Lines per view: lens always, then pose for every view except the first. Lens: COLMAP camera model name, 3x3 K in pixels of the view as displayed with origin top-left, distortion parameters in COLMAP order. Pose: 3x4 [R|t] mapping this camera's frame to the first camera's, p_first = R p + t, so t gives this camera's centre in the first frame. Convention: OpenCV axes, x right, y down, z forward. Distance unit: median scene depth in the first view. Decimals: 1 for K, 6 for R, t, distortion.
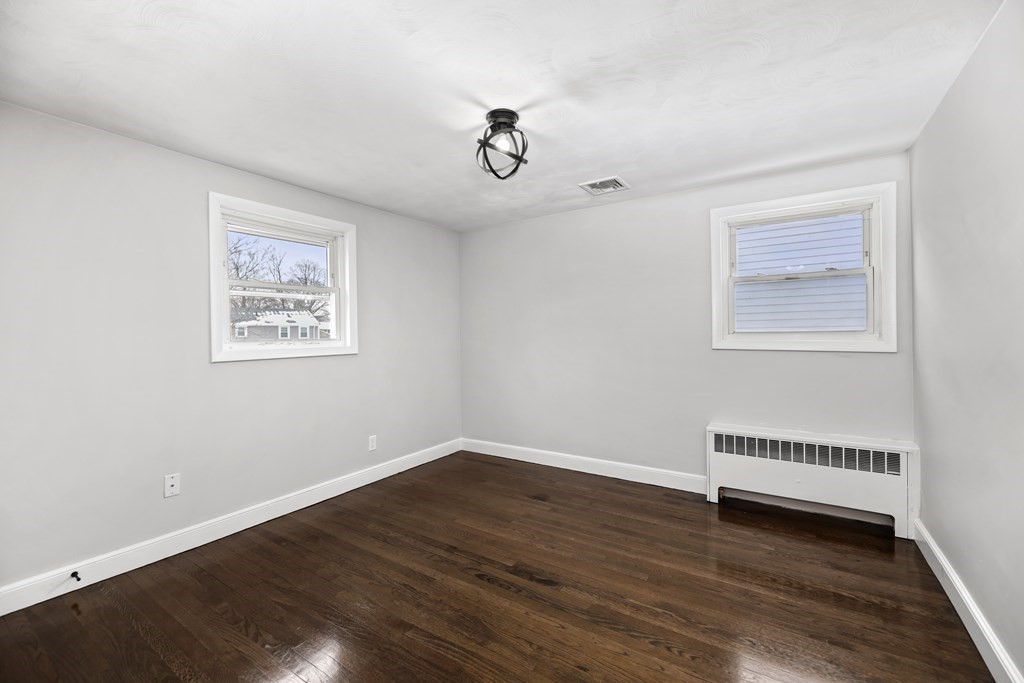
lens RADIAL K [[434.8, 0, 512.0], [0, 434.8, 341.5], [0, 0, 1]] dist [0.052381, 0.000133]
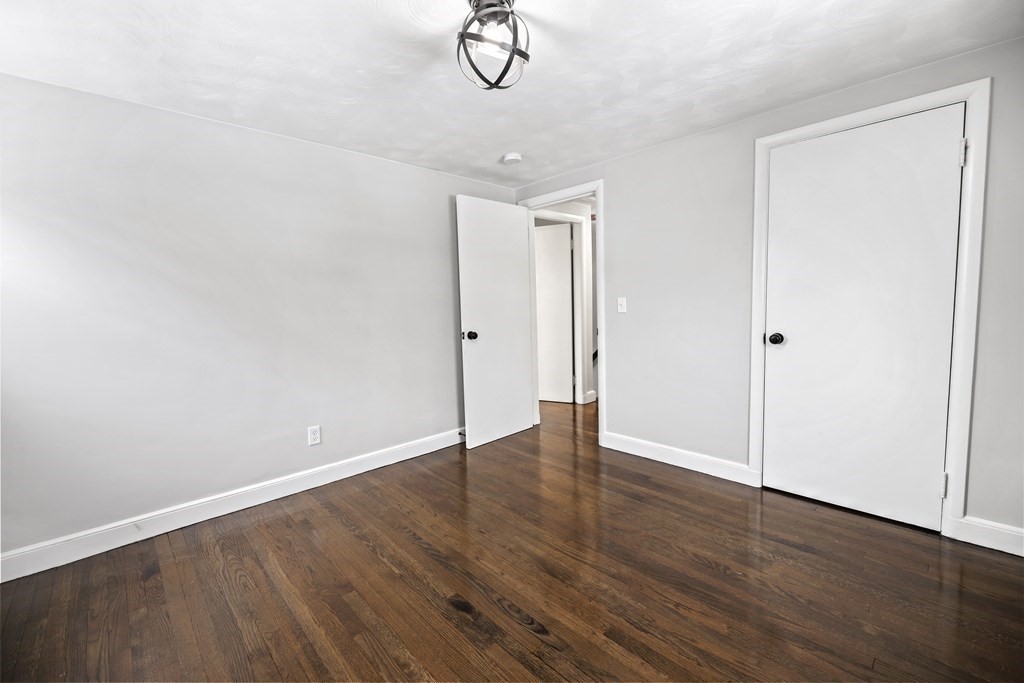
lens RADIAL K [[434.8, 0, 512.0], [0, 434.8, 341.5], [0, 0, 1]] dist [0.052381, 0.000133]
pose [[-0.973214, 0.018078, 0.229189, -0.209426], [0.044408, 0.992911, 0.110255, -0.030232], [-0.225571, 0.117479, -0.967117, 1.737461]]
